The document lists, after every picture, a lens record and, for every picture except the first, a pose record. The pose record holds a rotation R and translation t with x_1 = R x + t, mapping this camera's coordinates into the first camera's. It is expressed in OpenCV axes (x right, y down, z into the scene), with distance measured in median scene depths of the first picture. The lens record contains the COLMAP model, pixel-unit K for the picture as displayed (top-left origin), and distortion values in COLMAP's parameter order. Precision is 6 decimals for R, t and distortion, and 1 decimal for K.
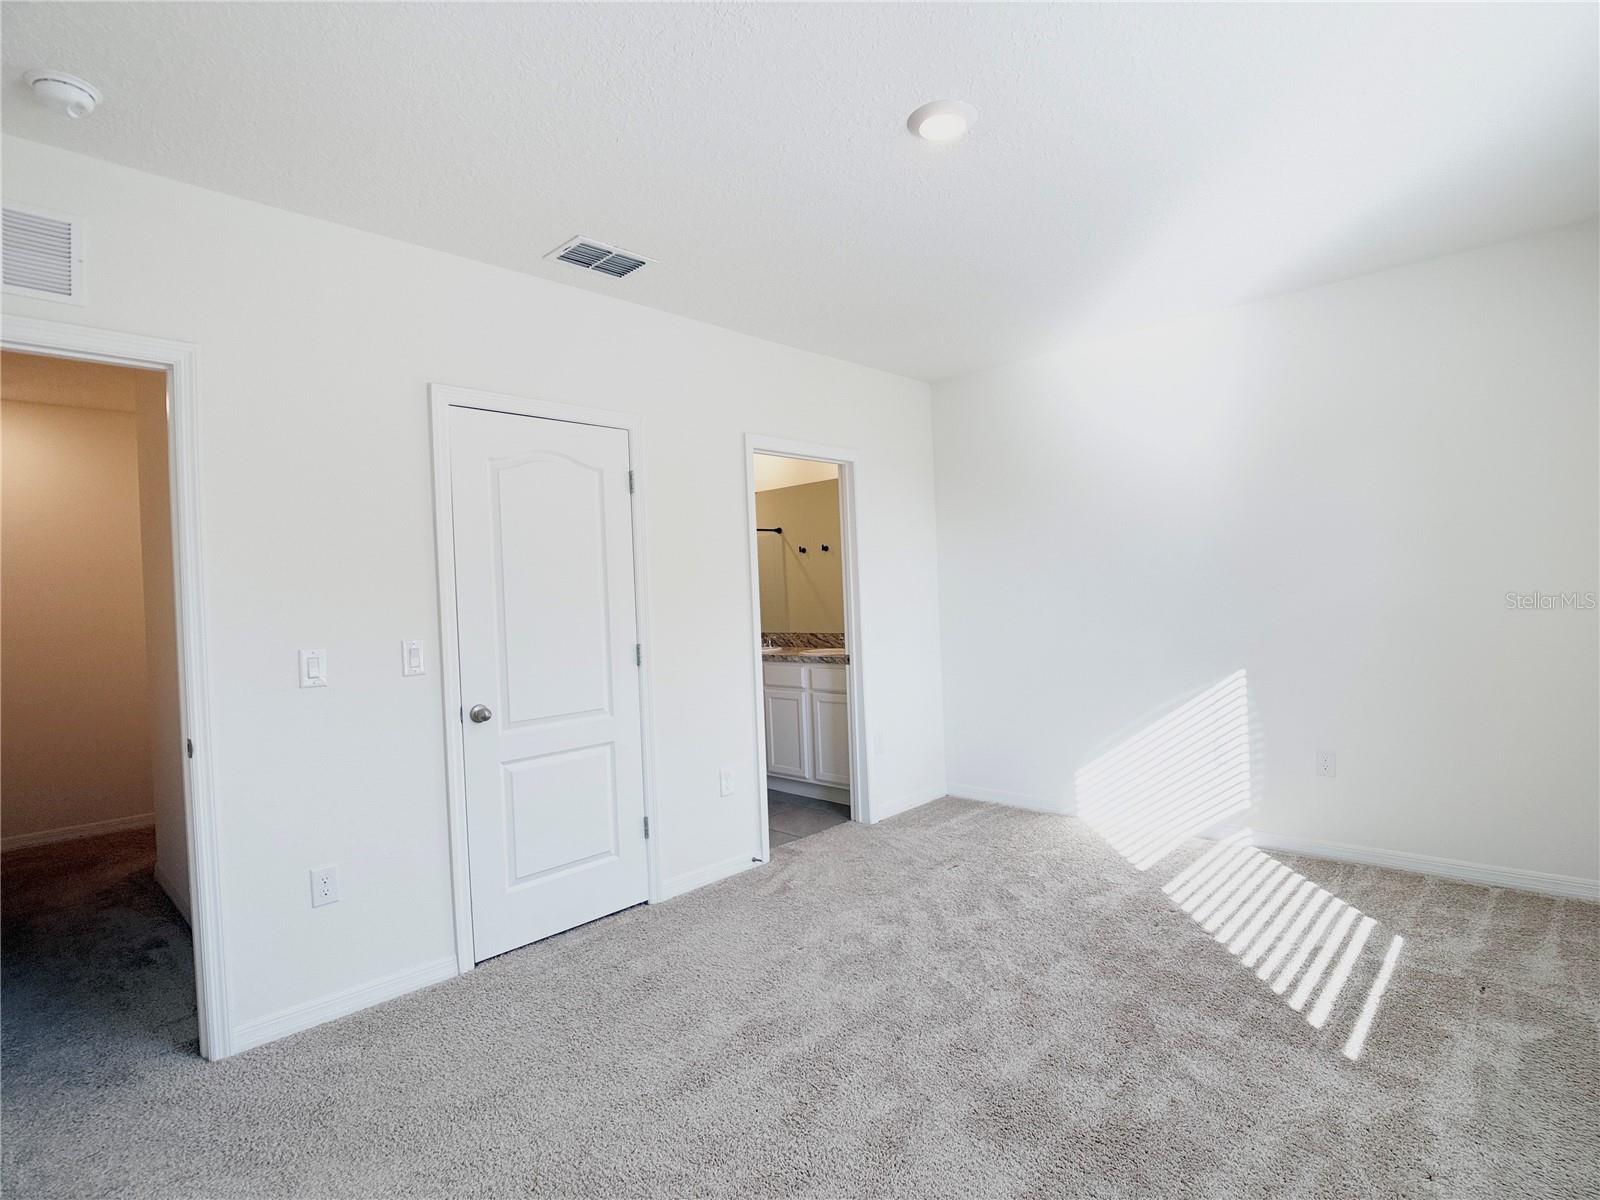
lens RADIAL K [[778.8, 0, 803.1], [0, 778.8, 601.9], [0, 0, 1]] dist [-0.039205, -0.004040]
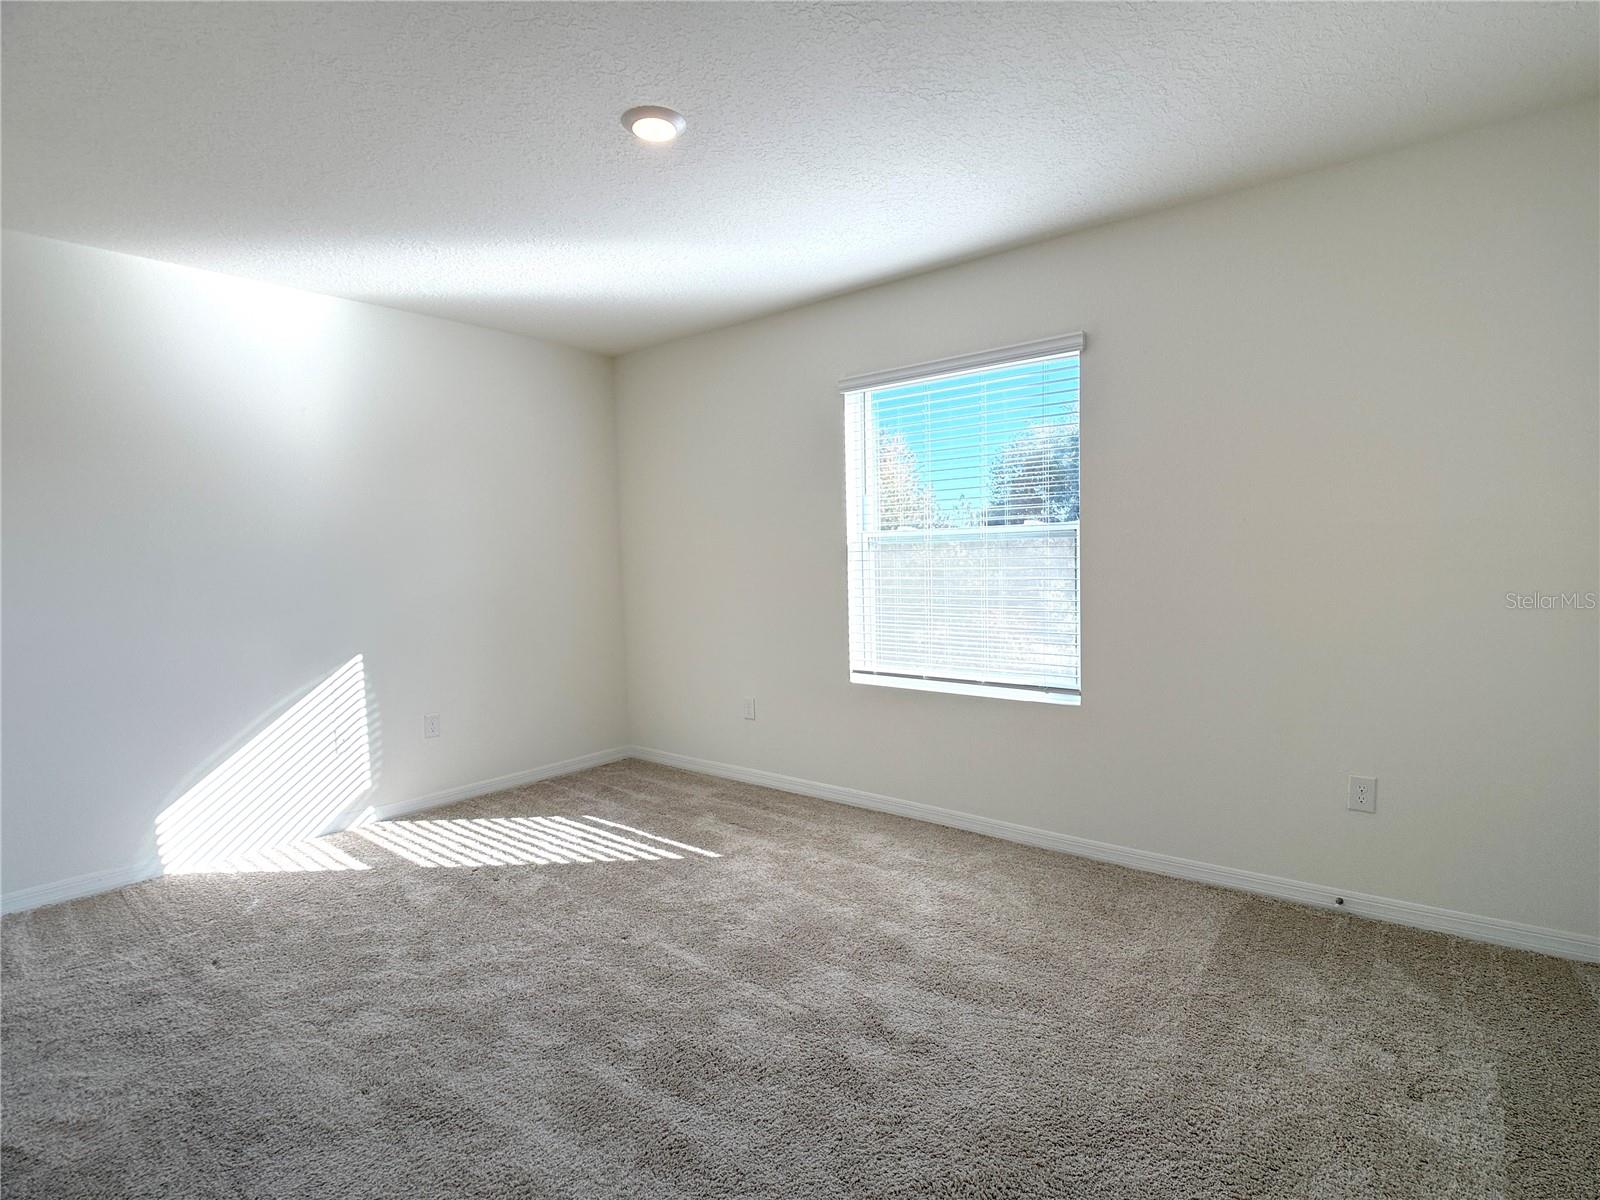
lens RADIAL K [[778.8, 0, 800.5], [0, 778.8, 596.0], [0, 0, 1]] dist [-0.039205, -0.004040]
pose [[-0.082326, -0.007438, 0.996578, -0.532891], [0.032052, 0.999435, 0.010107, 0.019596], [-0.996090, 0.032774, -0.082041, 0.529472]]
